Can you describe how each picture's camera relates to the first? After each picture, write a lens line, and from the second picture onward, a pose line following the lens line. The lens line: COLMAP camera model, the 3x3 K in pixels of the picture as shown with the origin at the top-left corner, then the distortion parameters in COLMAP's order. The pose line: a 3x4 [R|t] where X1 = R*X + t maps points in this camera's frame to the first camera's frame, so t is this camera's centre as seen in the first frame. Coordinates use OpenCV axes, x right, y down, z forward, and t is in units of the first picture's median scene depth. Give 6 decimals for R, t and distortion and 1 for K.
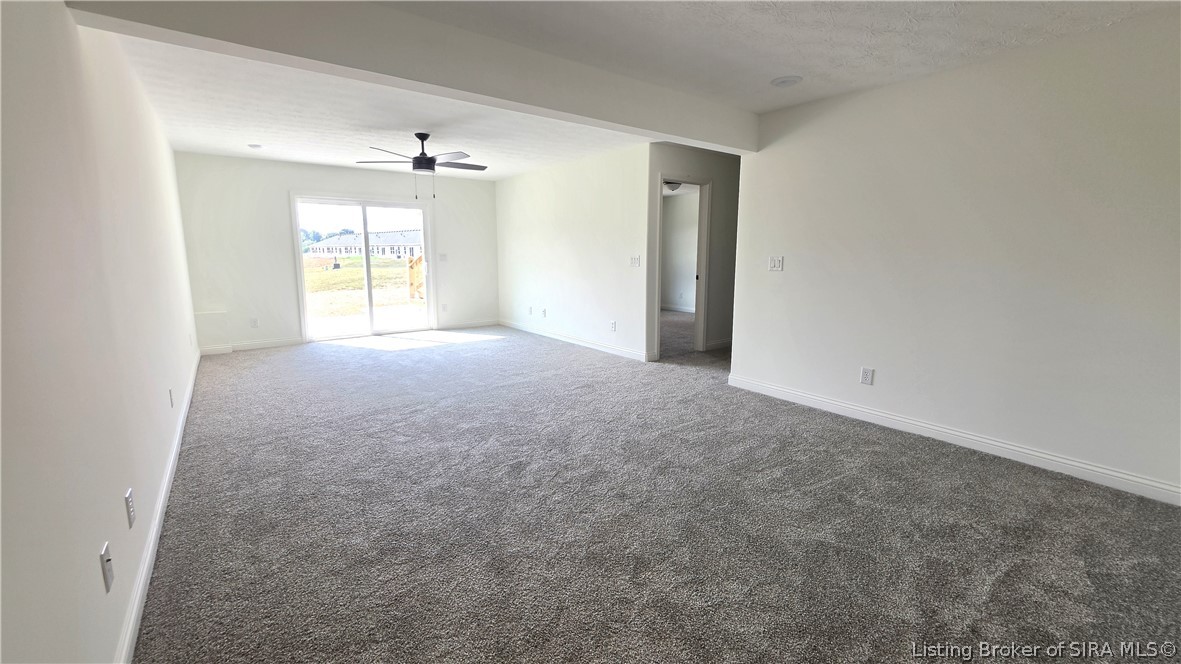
lens RADIAL K [[481.0, 0, 588.2], [0, 481.0, 328.2], [0, 0, 1]] dist [-0.001396, 0.000030]
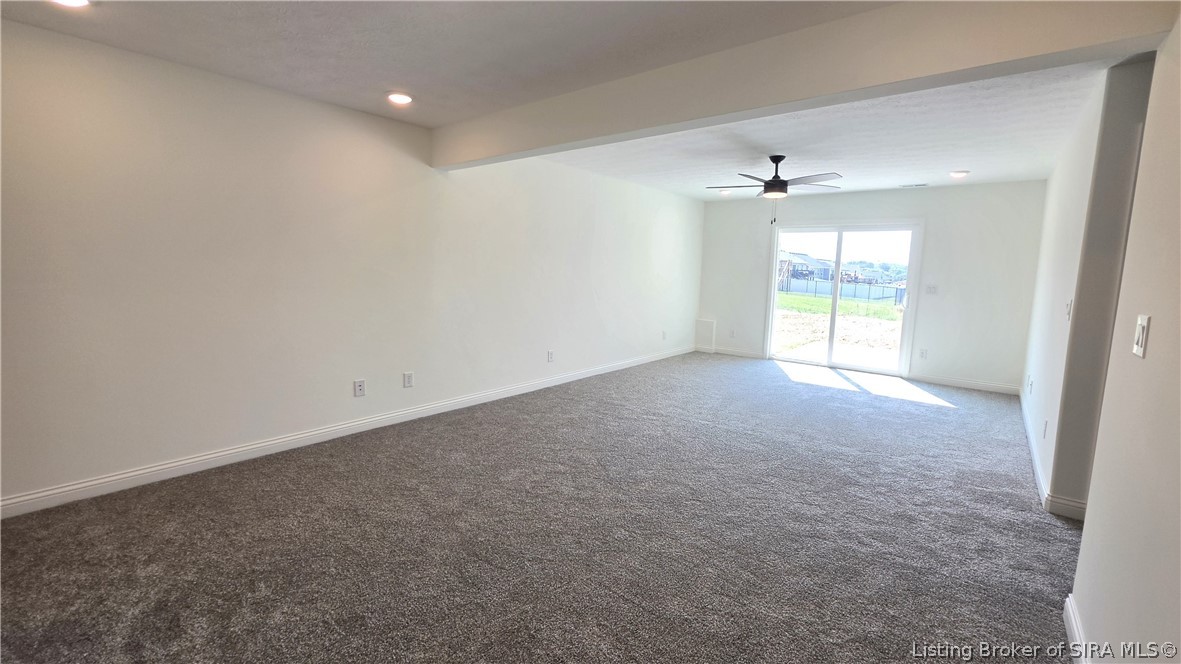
lens RADIAL K [[481.0, 0, 588.2], [0, 481.0, 328.2], [0, 0, 1]] dist [-0.001396, 0.000030]
pose [[0.205618, 0.128223, -0.970196, 0.390148], [-0.182056, 0.979085, 0.090813, -0.063503], [0.961549, 0.157957, 0.224661, 0.343883]]
